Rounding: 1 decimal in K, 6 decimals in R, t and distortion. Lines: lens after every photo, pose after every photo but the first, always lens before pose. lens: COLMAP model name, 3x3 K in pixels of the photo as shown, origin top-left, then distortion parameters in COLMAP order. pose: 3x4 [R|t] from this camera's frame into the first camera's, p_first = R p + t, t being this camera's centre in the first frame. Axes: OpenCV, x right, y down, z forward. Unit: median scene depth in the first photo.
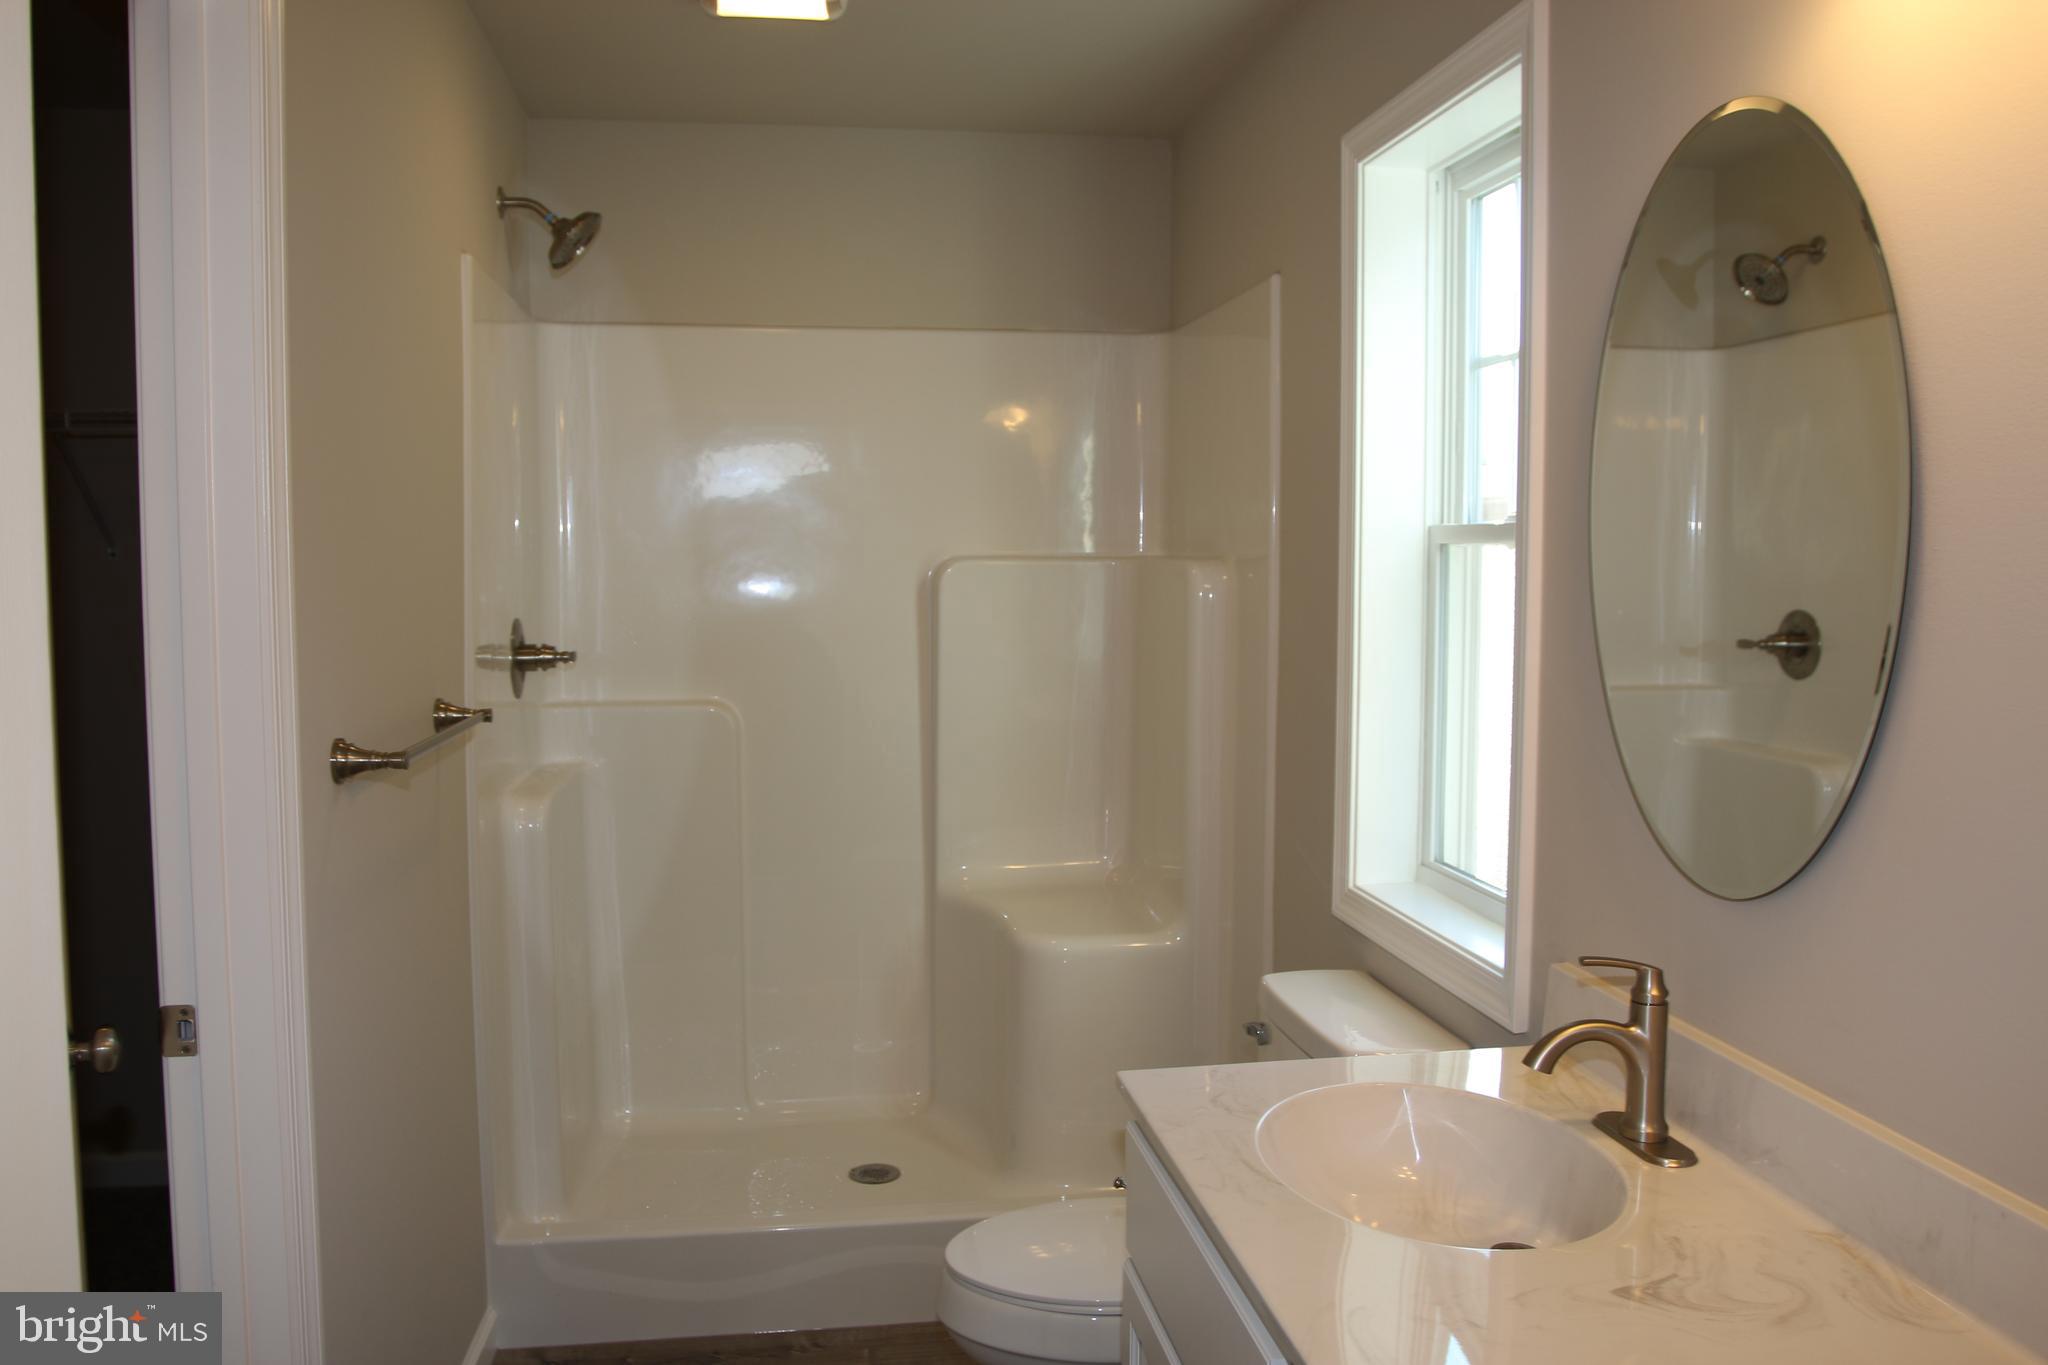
lens RADIAL K [[1597.0, 0, 1024.0], [0, 1597.0, 682.5], [0, 0, 1]] dist [-0.097127, 0.064649]
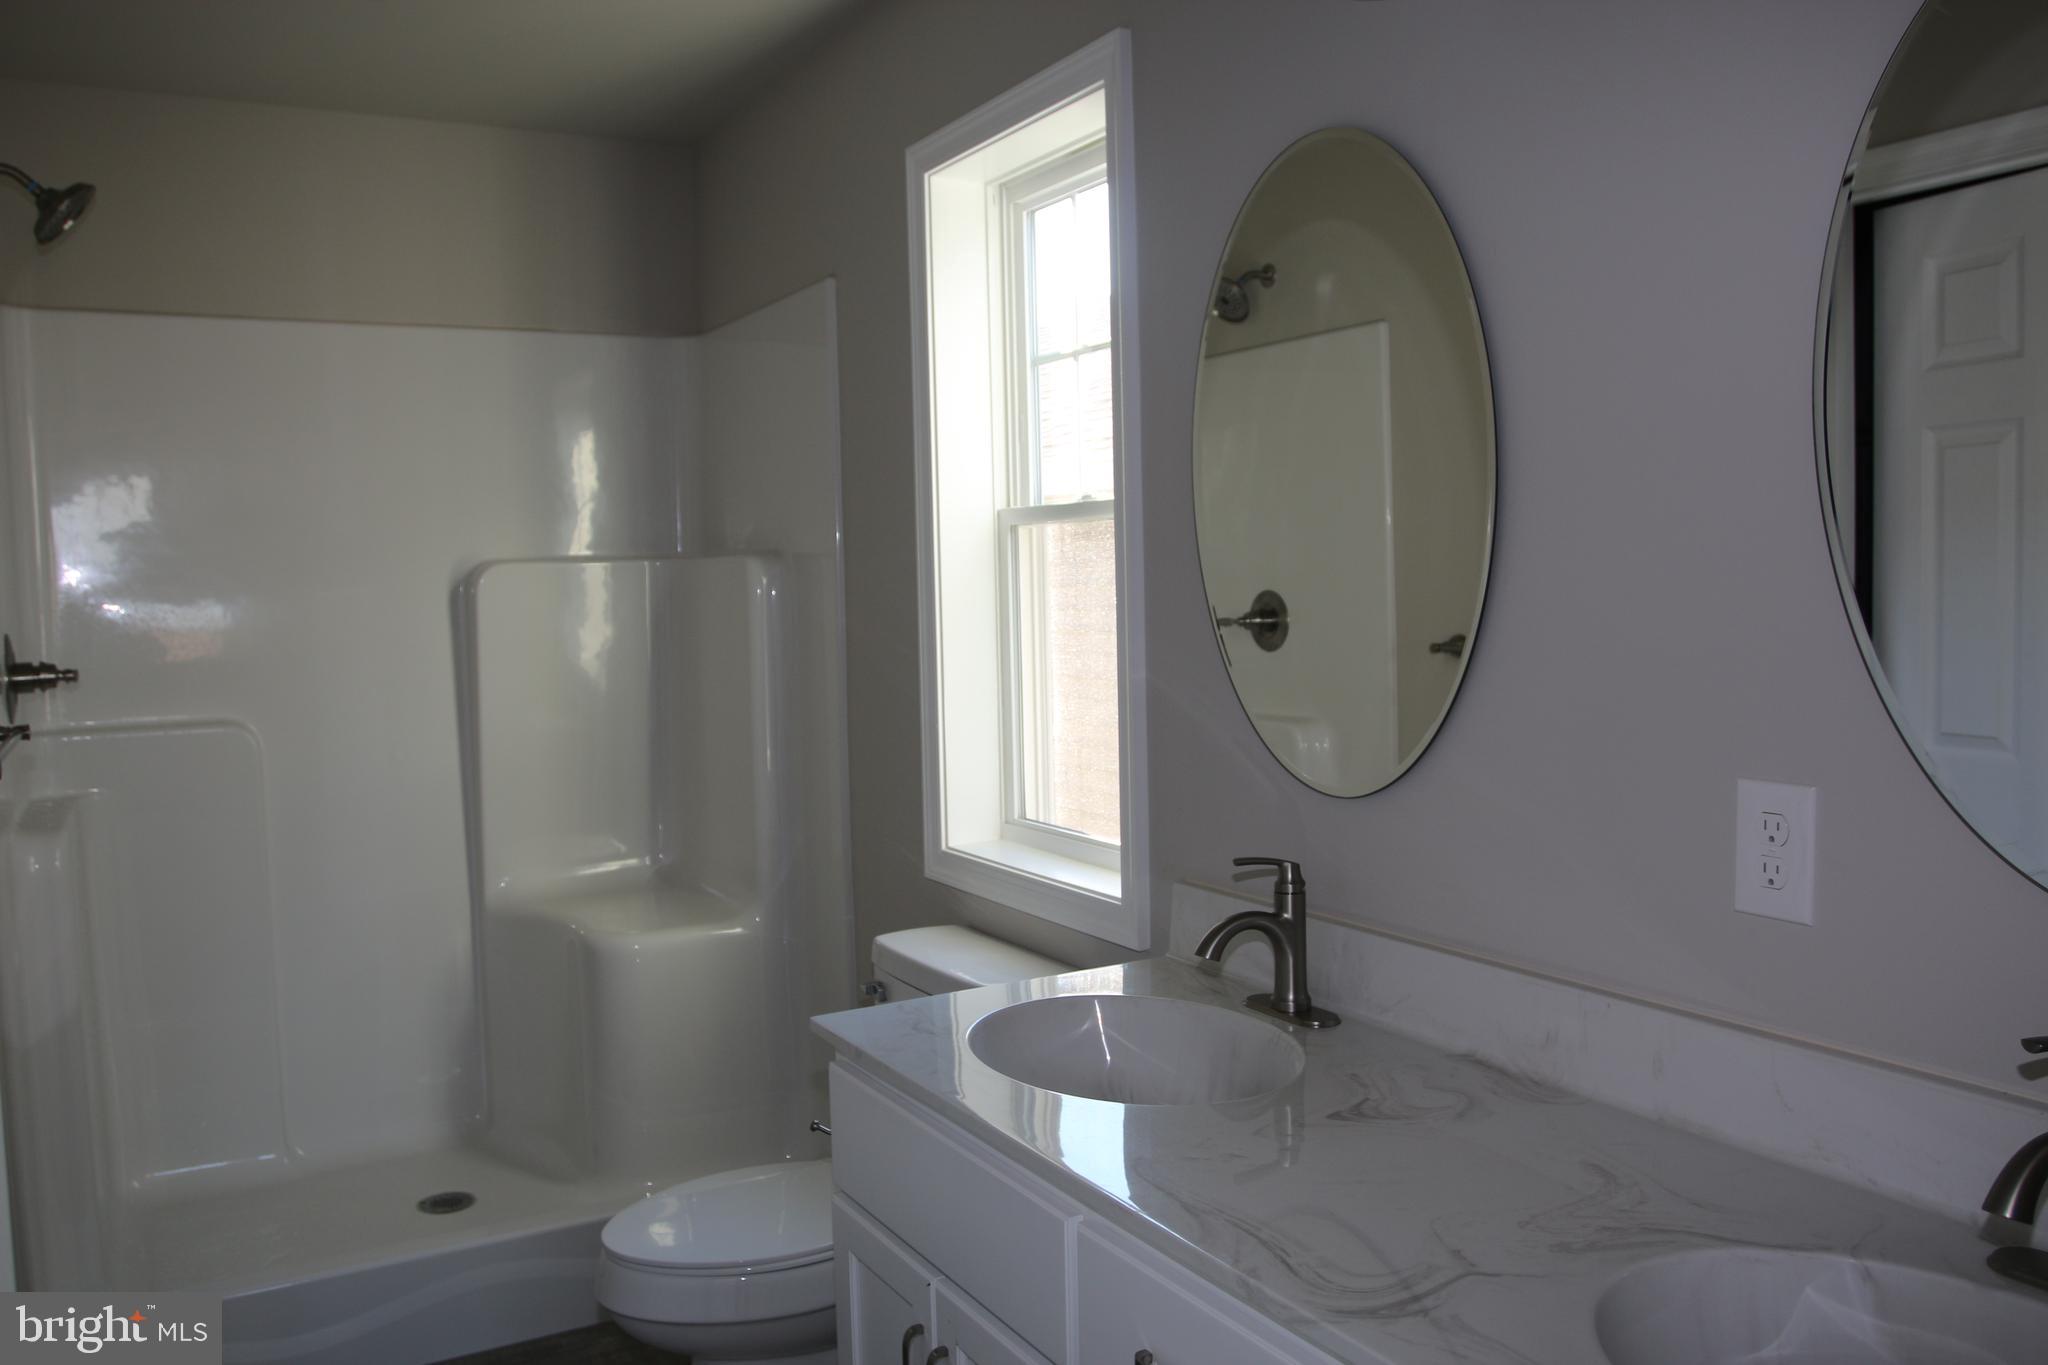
lens RADIAL K [[1597.0, 0, 1024.0], [0, 1597.0, 682.5], [0, 0, 1]] dist [-0.097127, 0.064649]
pose [[0.932897, -0.045663, 0.357236, -0.121987], [0.051897, 0.998621, -0.007879, 0.028519], [-0.356384, 0.025889, 0.933981, -0.023054]]
